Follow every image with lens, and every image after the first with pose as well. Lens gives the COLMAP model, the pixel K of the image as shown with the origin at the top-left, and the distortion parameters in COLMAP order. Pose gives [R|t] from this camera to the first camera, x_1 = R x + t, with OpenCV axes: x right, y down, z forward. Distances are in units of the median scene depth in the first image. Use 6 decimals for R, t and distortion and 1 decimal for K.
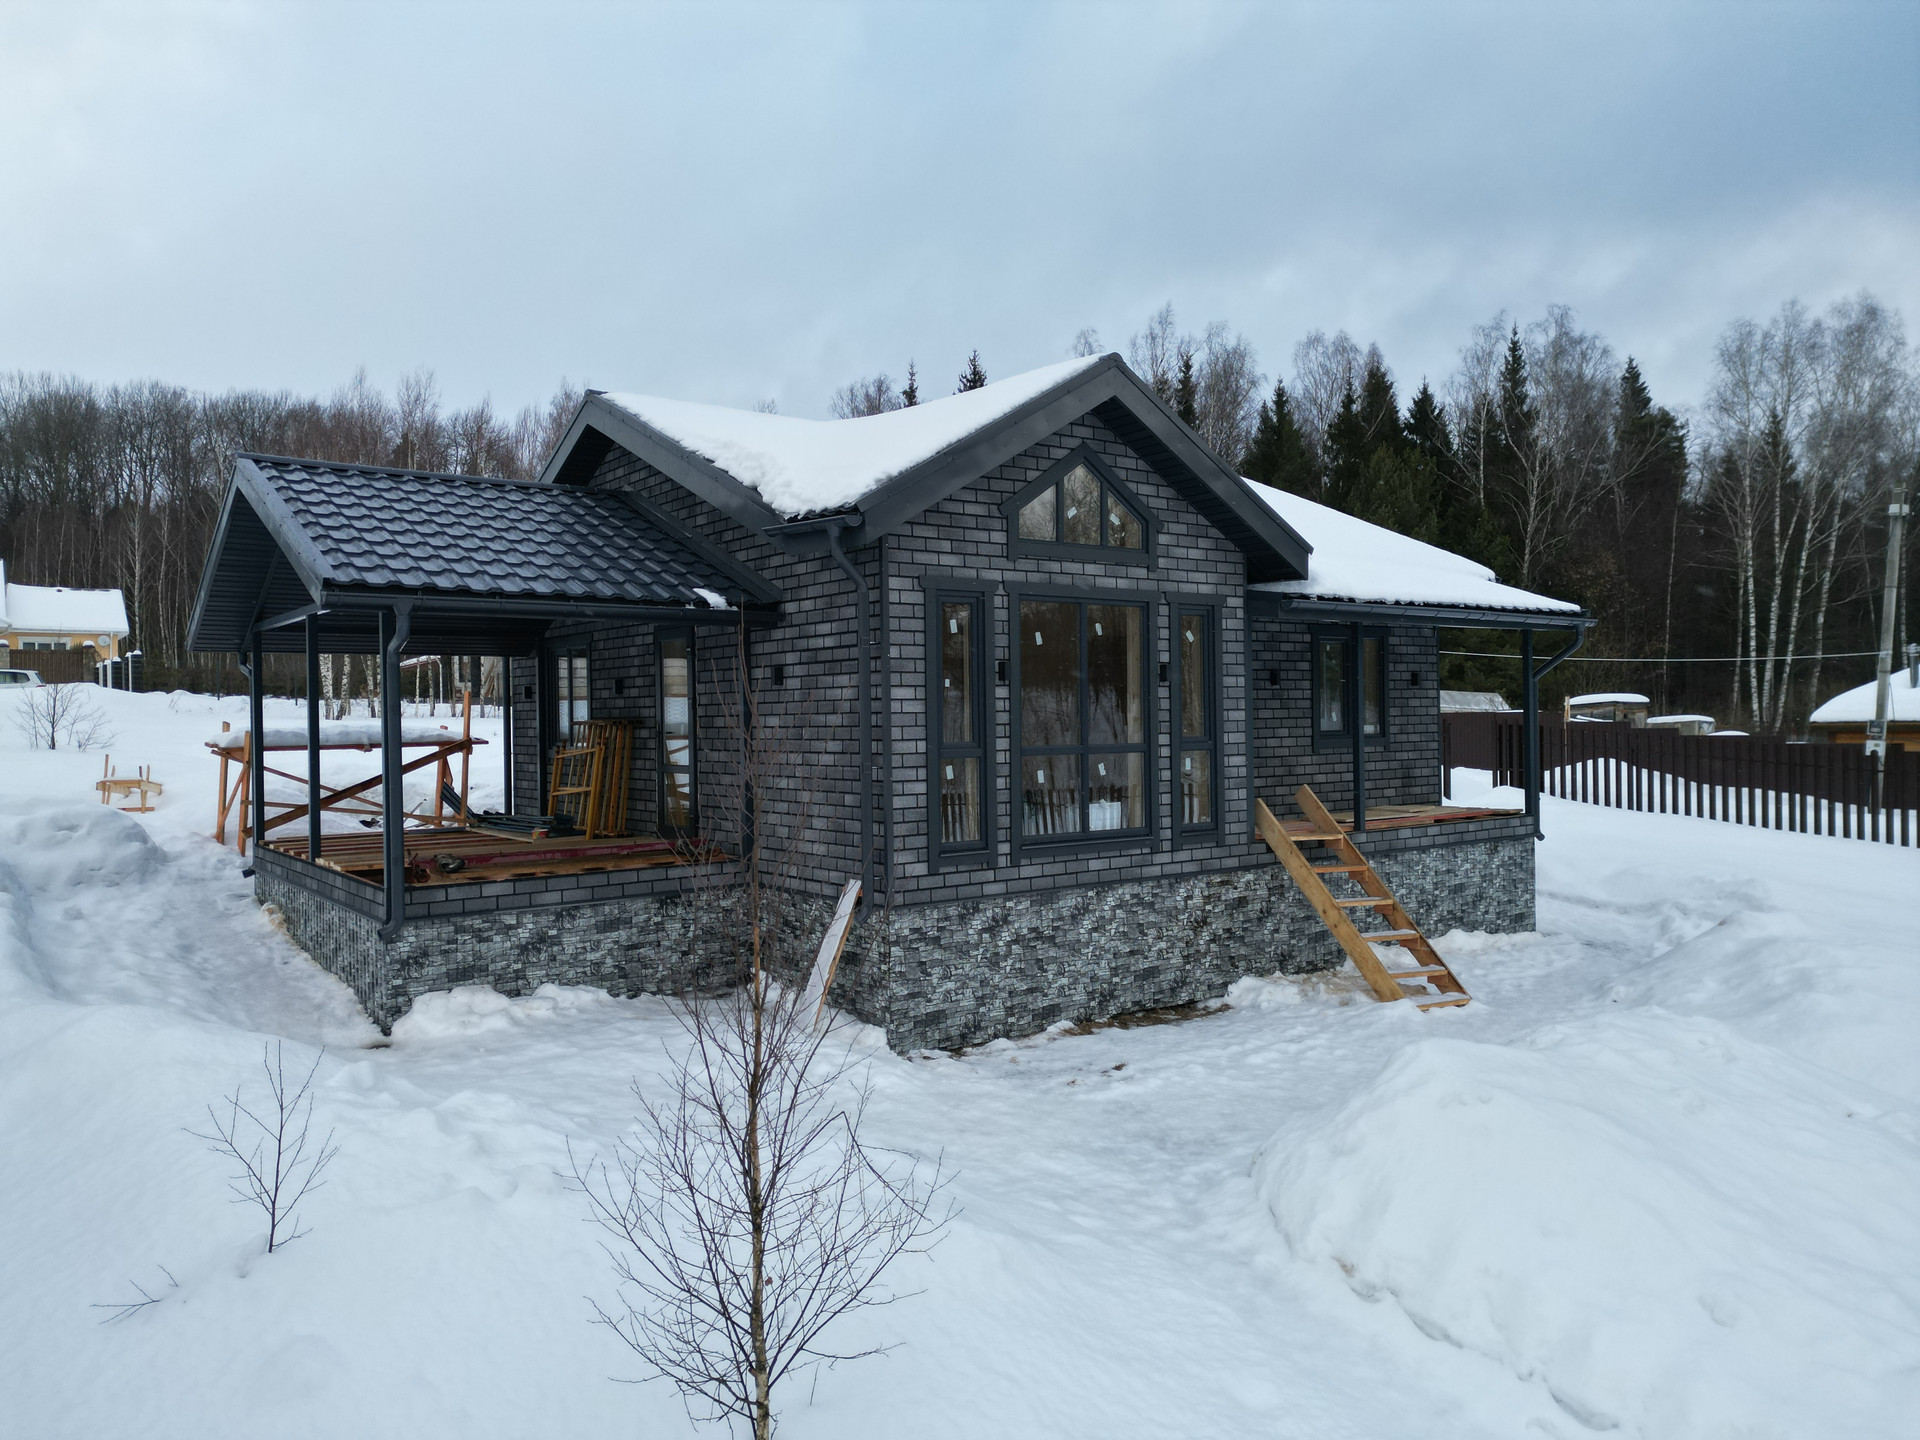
lens RADIAL K [[1336.9, 0, 960.8], [0, 1336.9, 720.8], [0, 0, 1]] dist [0.080489, -0.041088]
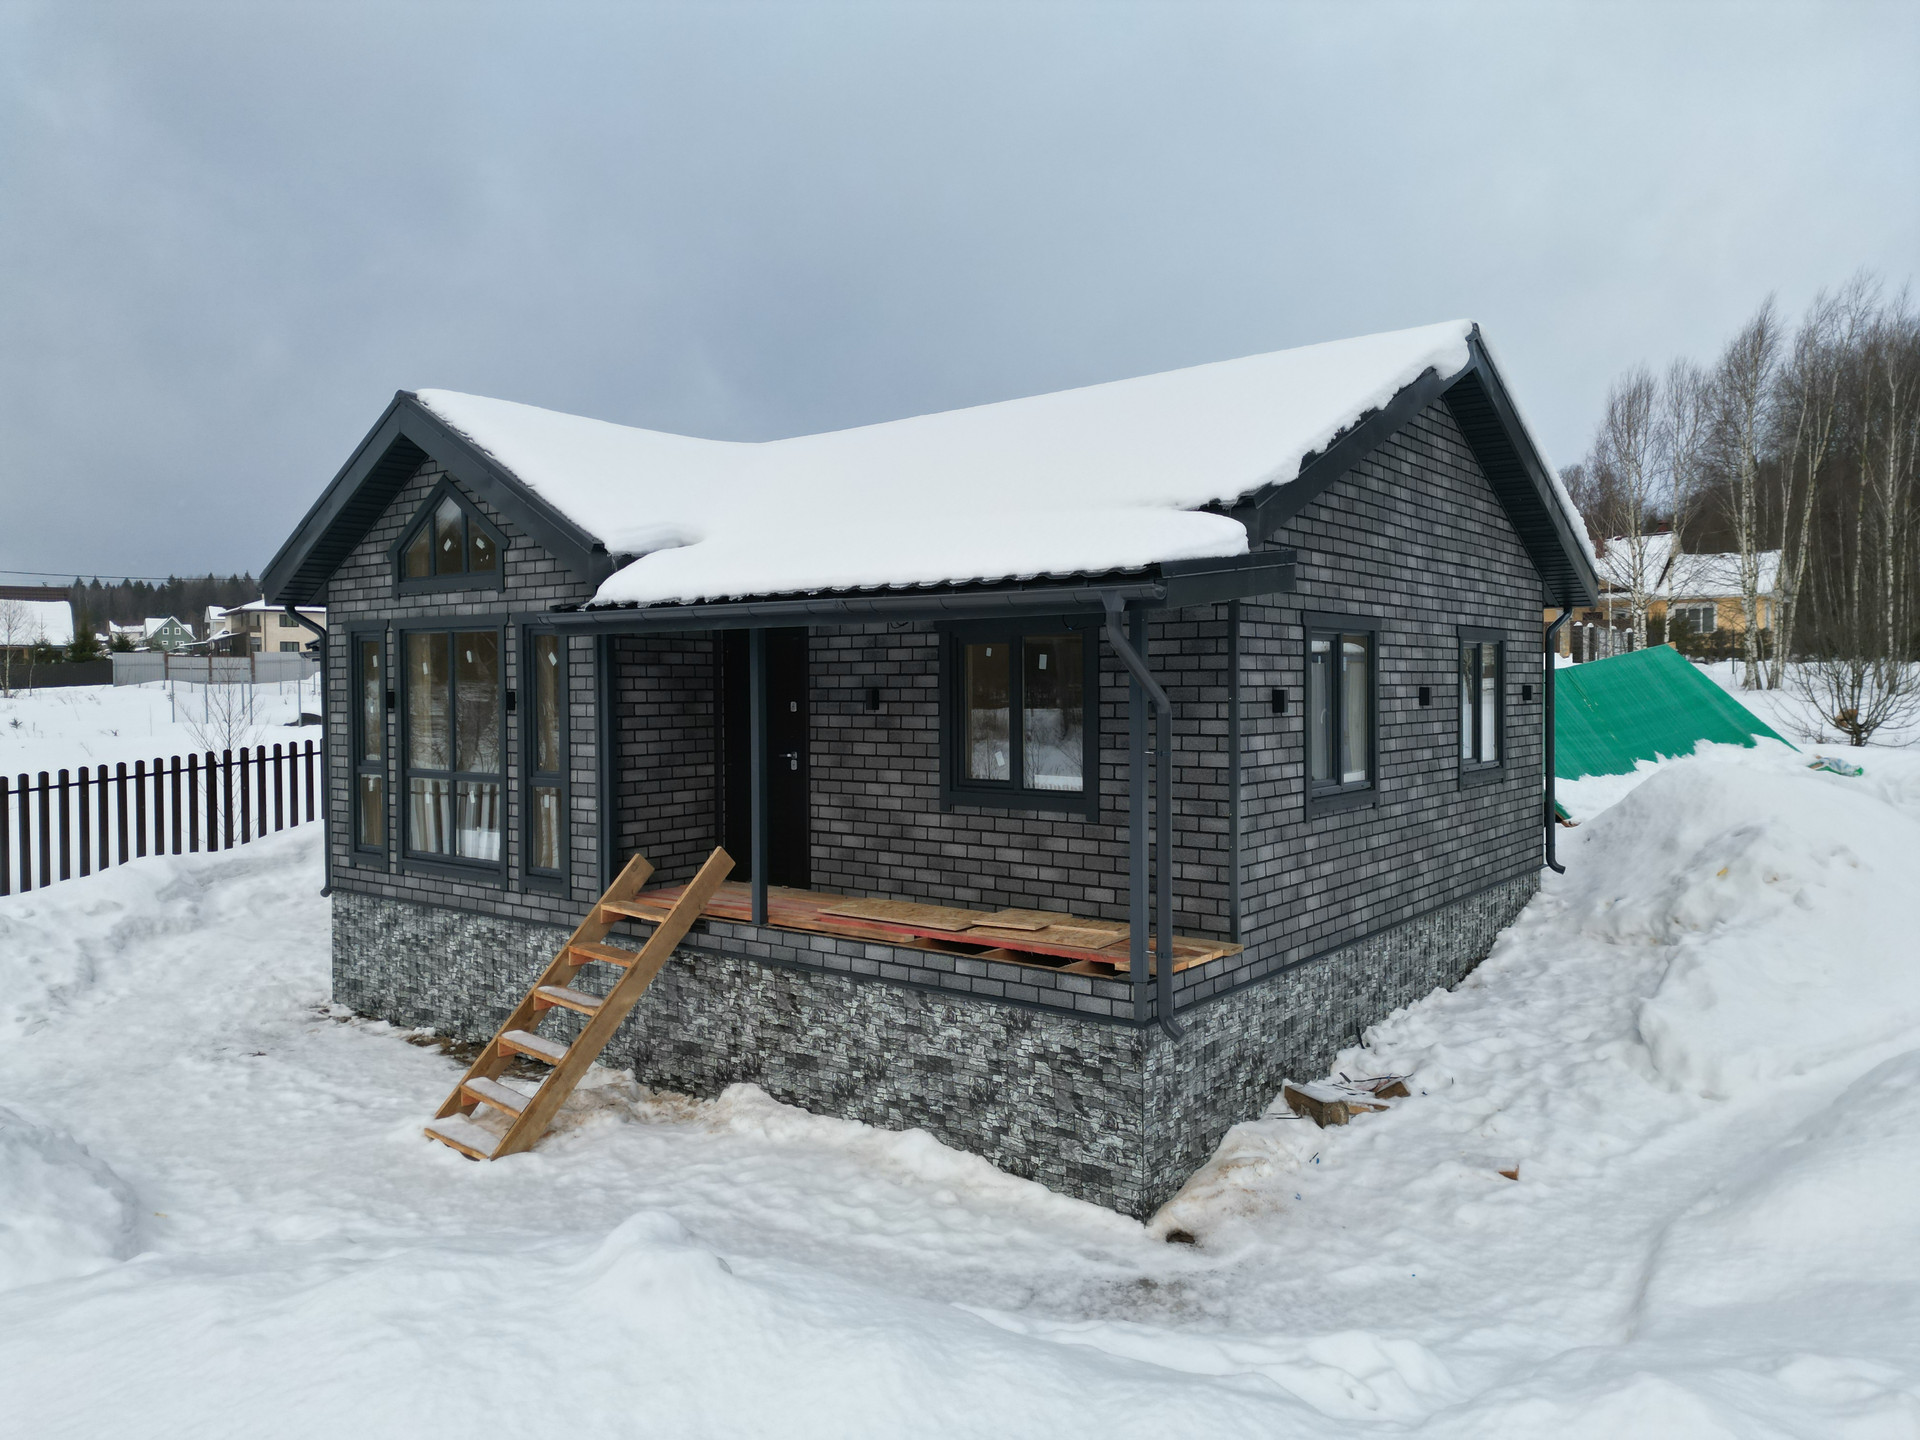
lens RADIAL K [[1336.9, 0, 963.2], [0, 1336.9, 713.4], [0, 0, 1]] dist [0.080489, -0.041088]
pose [[0.269889, 0.034264, -0.962282, 1.088976], [-0.002331, 0.999387, 0.034932, -0.057599], [0.962889, -0.007184, 0.269804, 1.002983]]
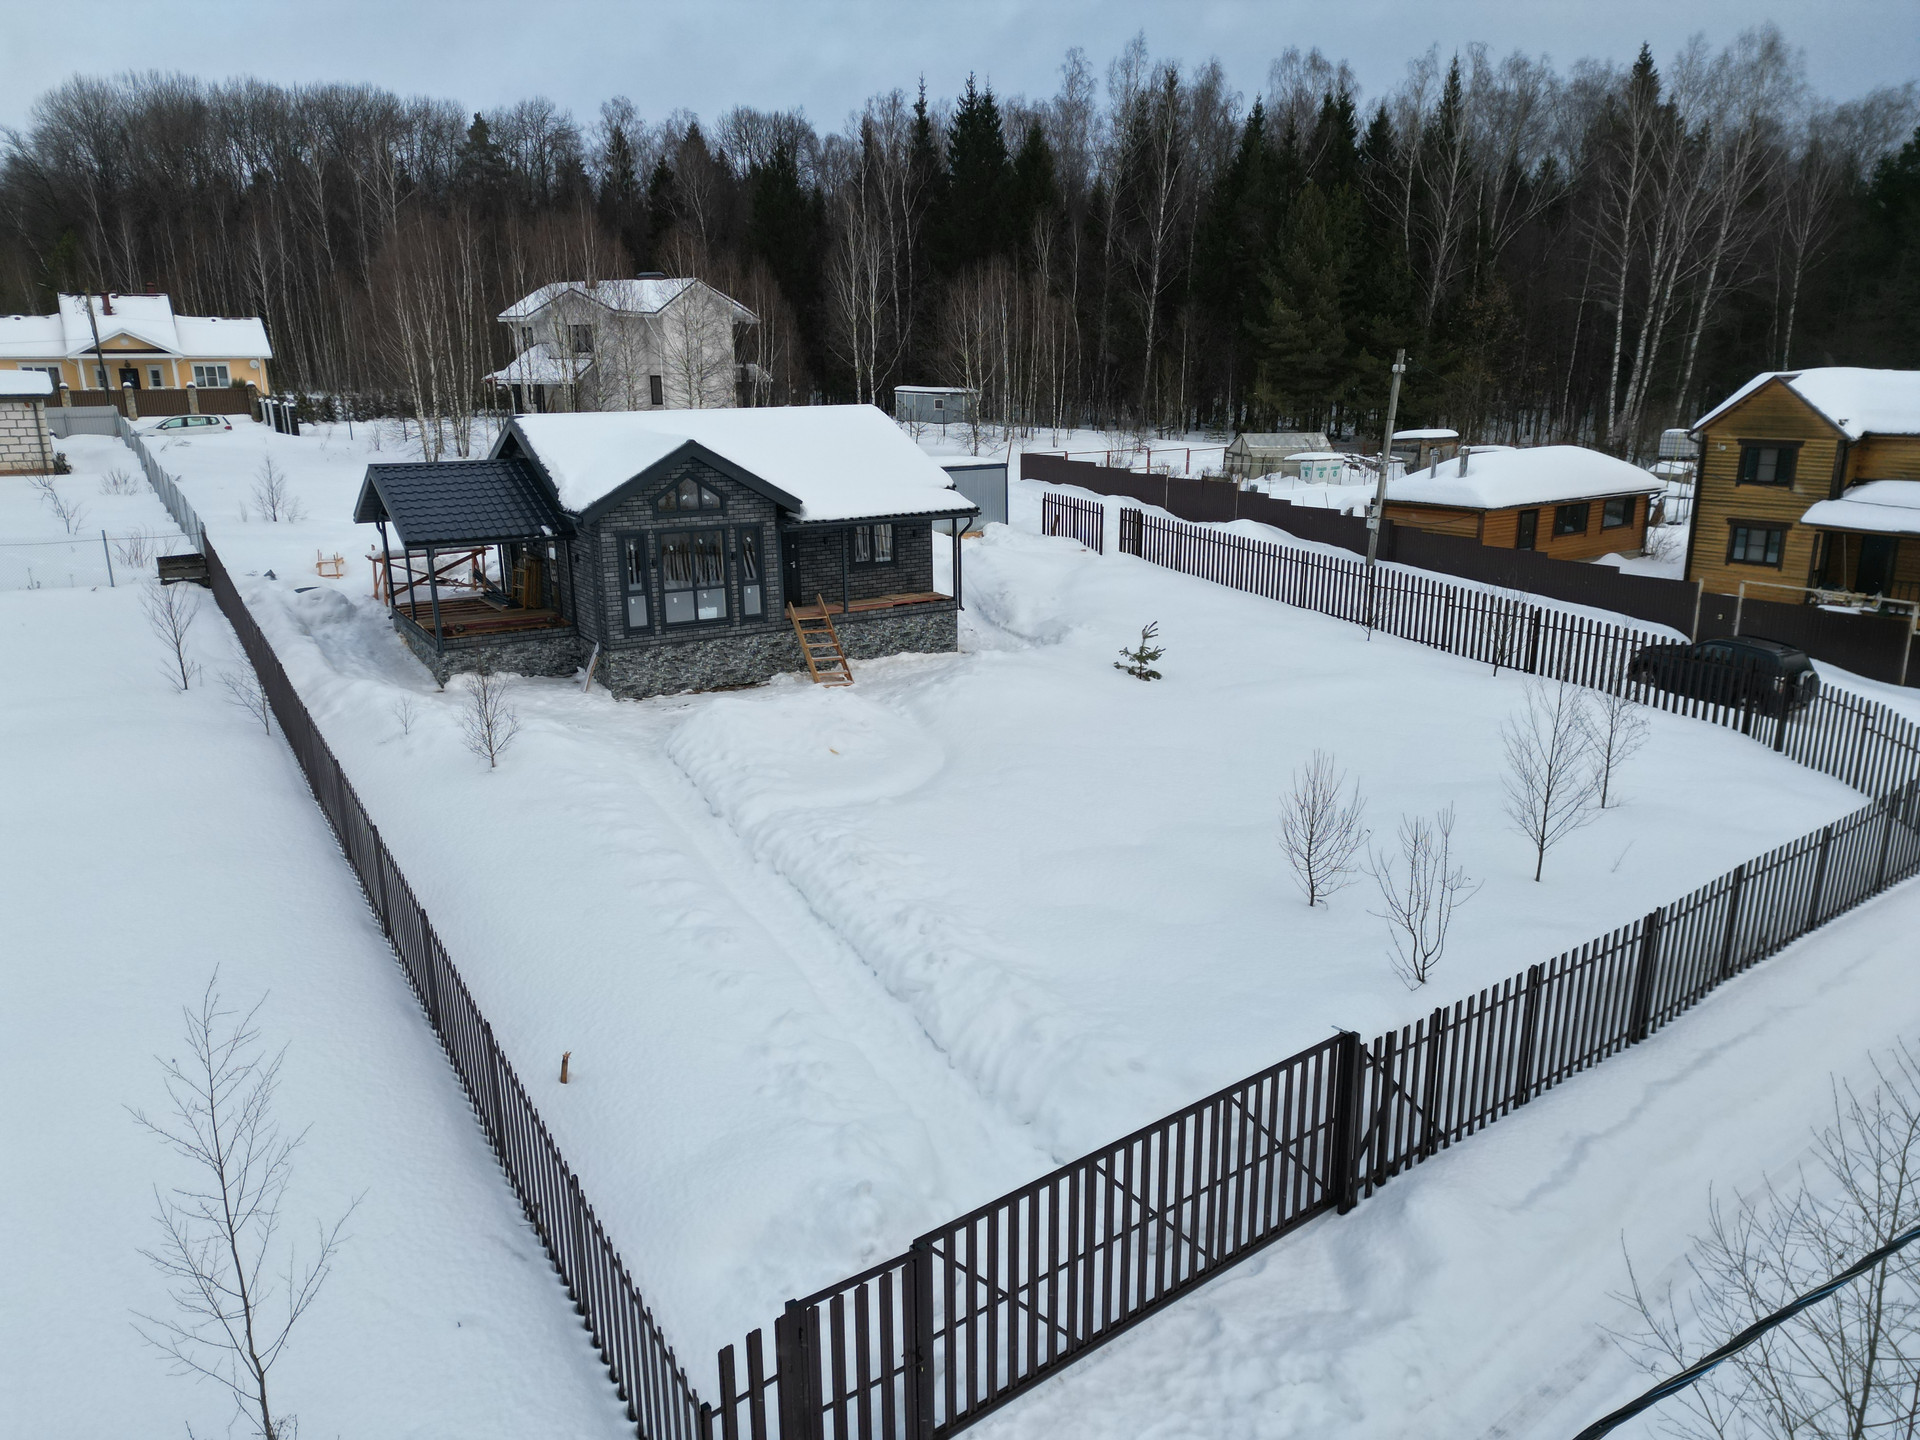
lens RADIAL K [[1336.9, 0, 973.9], [0, 1336.9, 730.4], [0, 0, 1]] dist [0.080489, -0.041088]
pose [[0.997185, 0.024646, -0.070814, 0.759014], [-0.005212, 0.964933, 0.262443, -0.369260], [0.074799, -0.261335, 0.962346, -1.428047]]
